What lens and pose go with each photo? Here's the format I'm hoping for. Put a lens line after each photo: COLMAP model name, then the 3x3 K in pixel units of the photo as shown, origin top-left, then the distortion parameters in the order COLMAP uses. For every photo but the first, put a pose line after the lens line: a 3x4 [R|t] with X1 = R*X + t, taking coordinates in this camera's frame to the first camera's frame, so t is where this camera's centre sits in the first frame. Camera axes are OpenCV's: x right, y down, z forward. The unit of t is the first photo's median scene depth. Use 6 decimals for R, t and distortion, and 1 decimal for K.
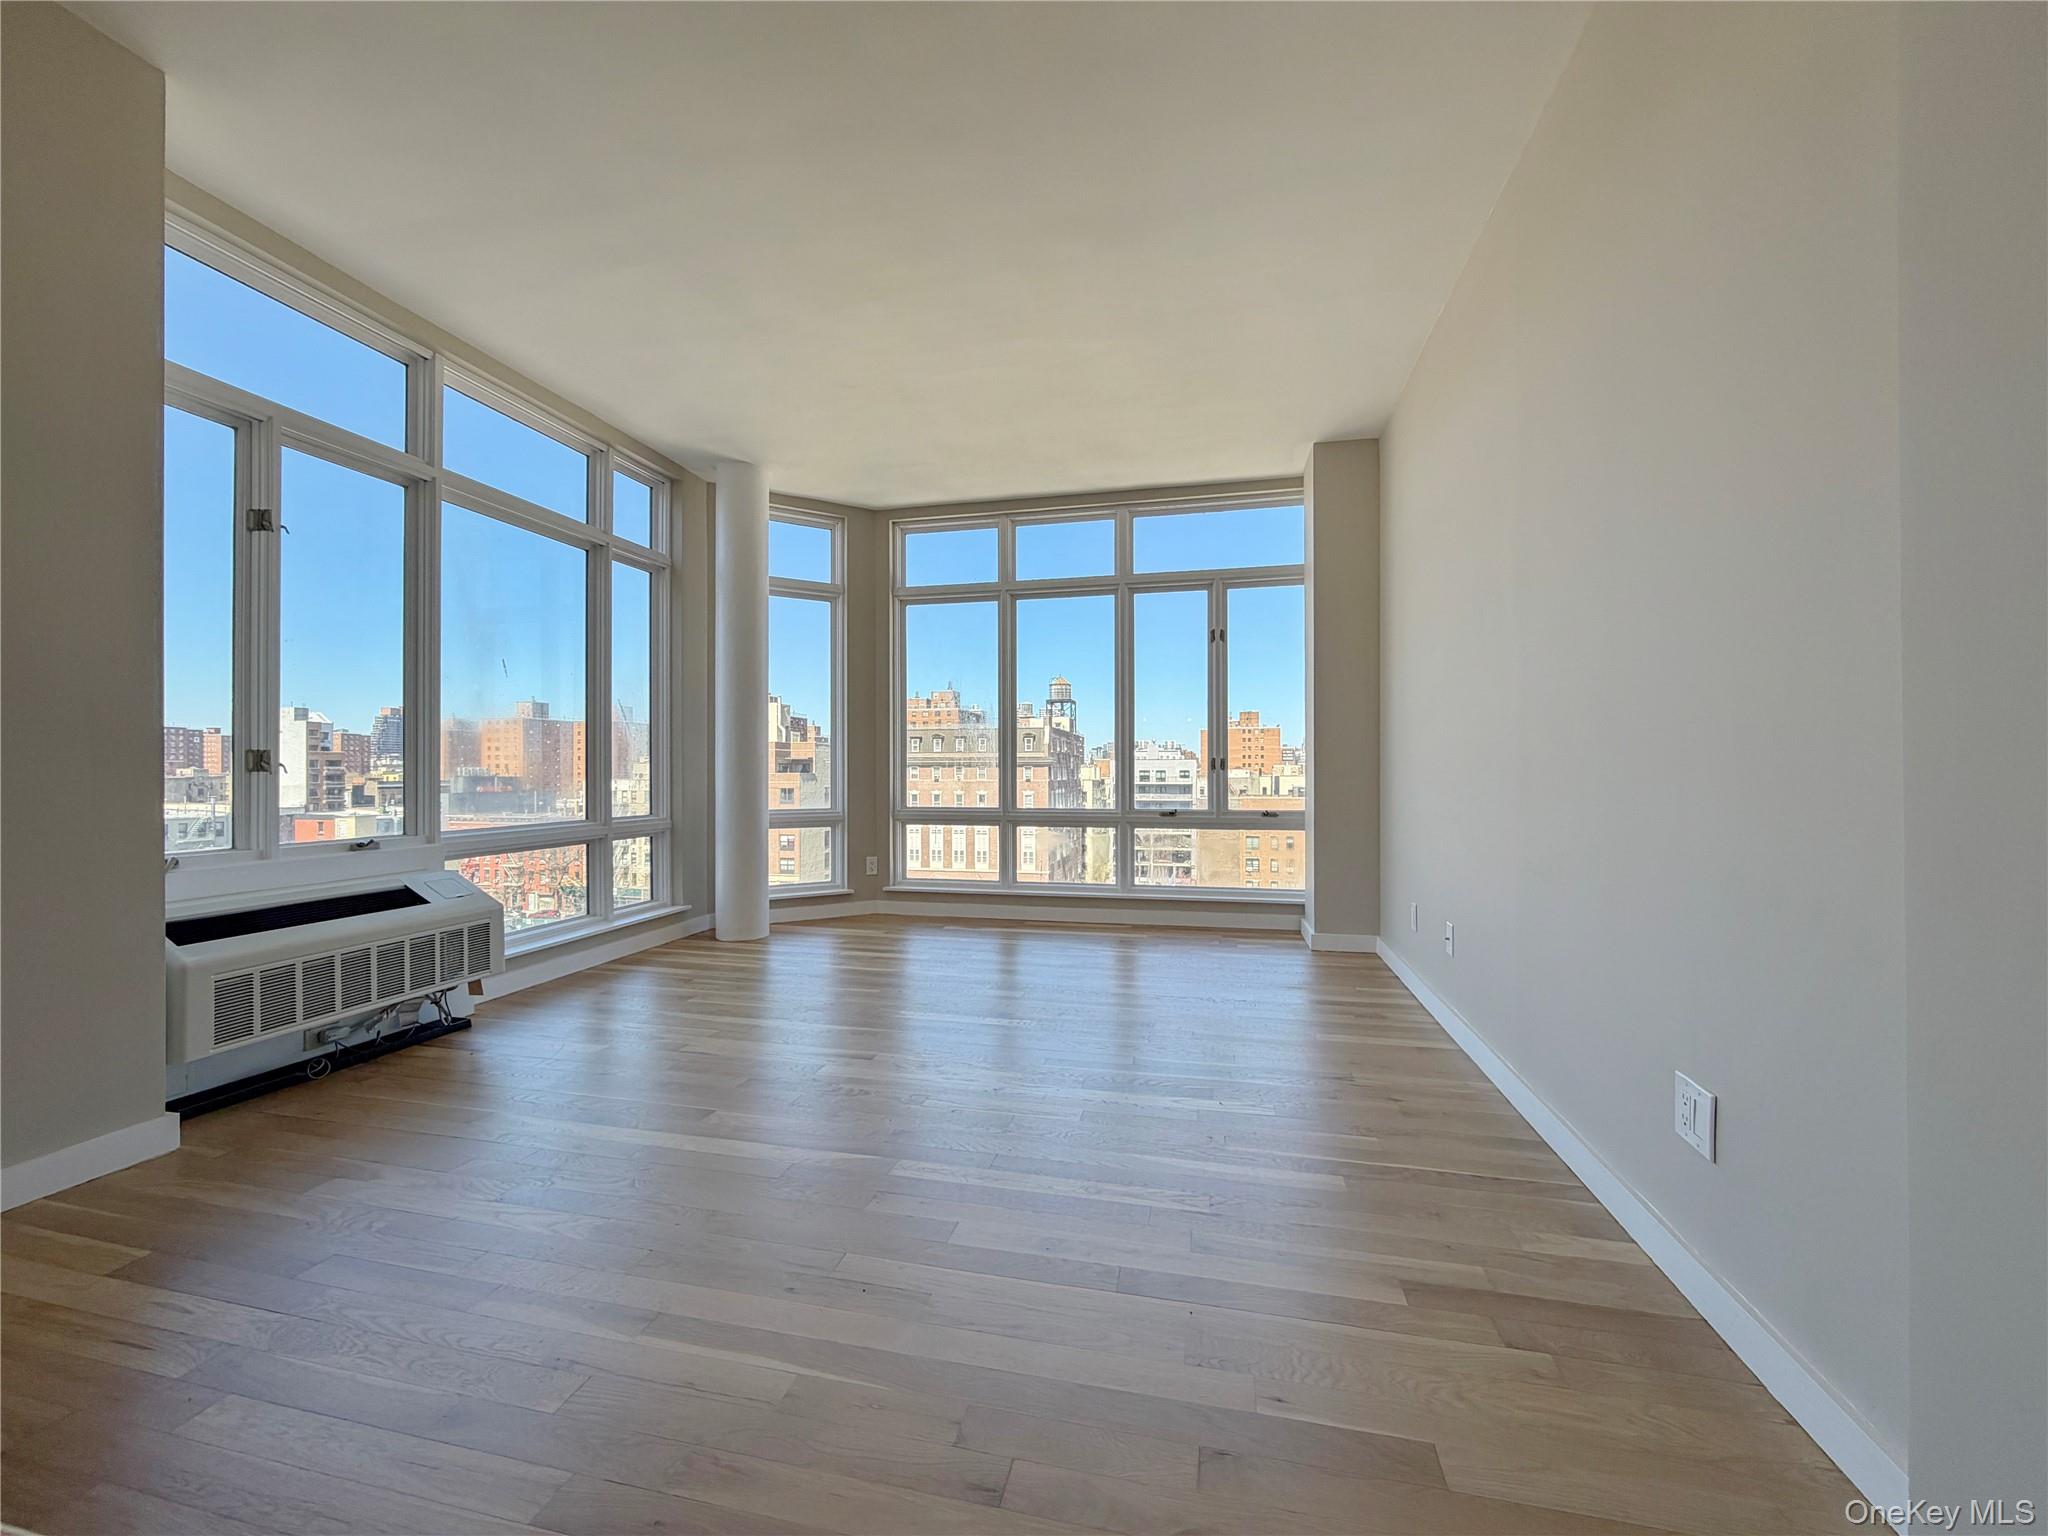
lens RADIAL K [[814.8, 0, 1020.3], [0, 814.8, 765.9], [0, 0, 1]] dist [-0.001551, -0.000586]
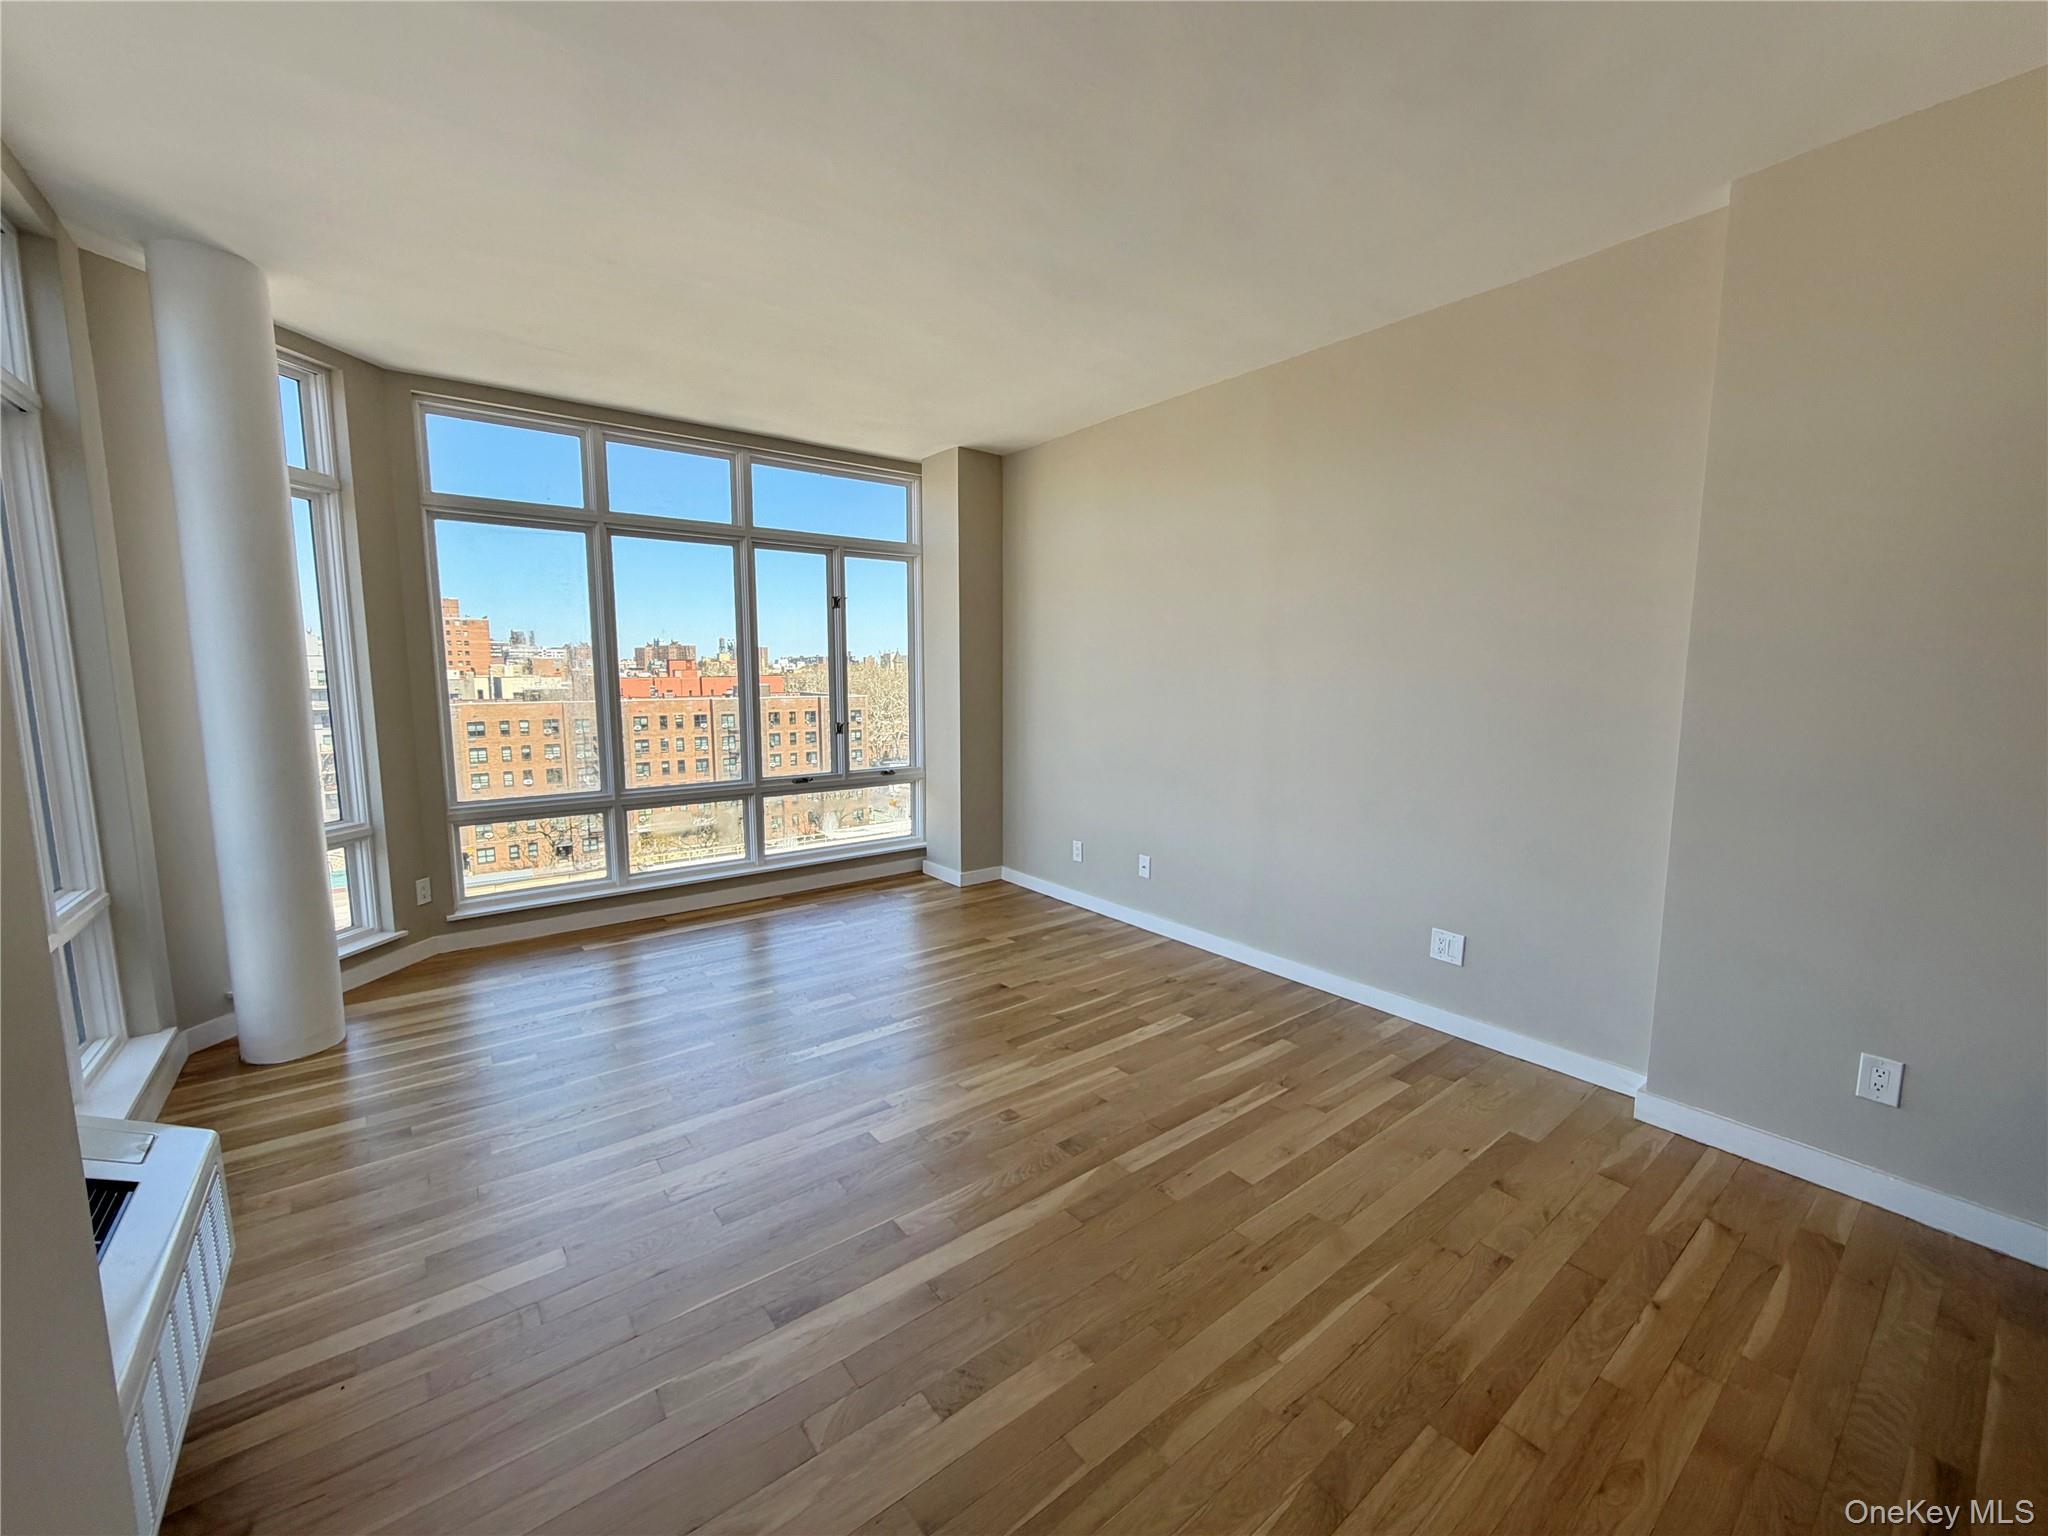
lens RADIAL K [[814.8, 0, 1020.3], [0, 814.8, 765.9], [0, 0, 1]] dist [-0.001551, -0.000586]
pose [[0.629466, -0.090035, 0.771794, -0.415952], [-0.006891, 0.992578, 0.121411, -0.081394], [-0.776997, -0.081743, 0.624174, 0.167269]]
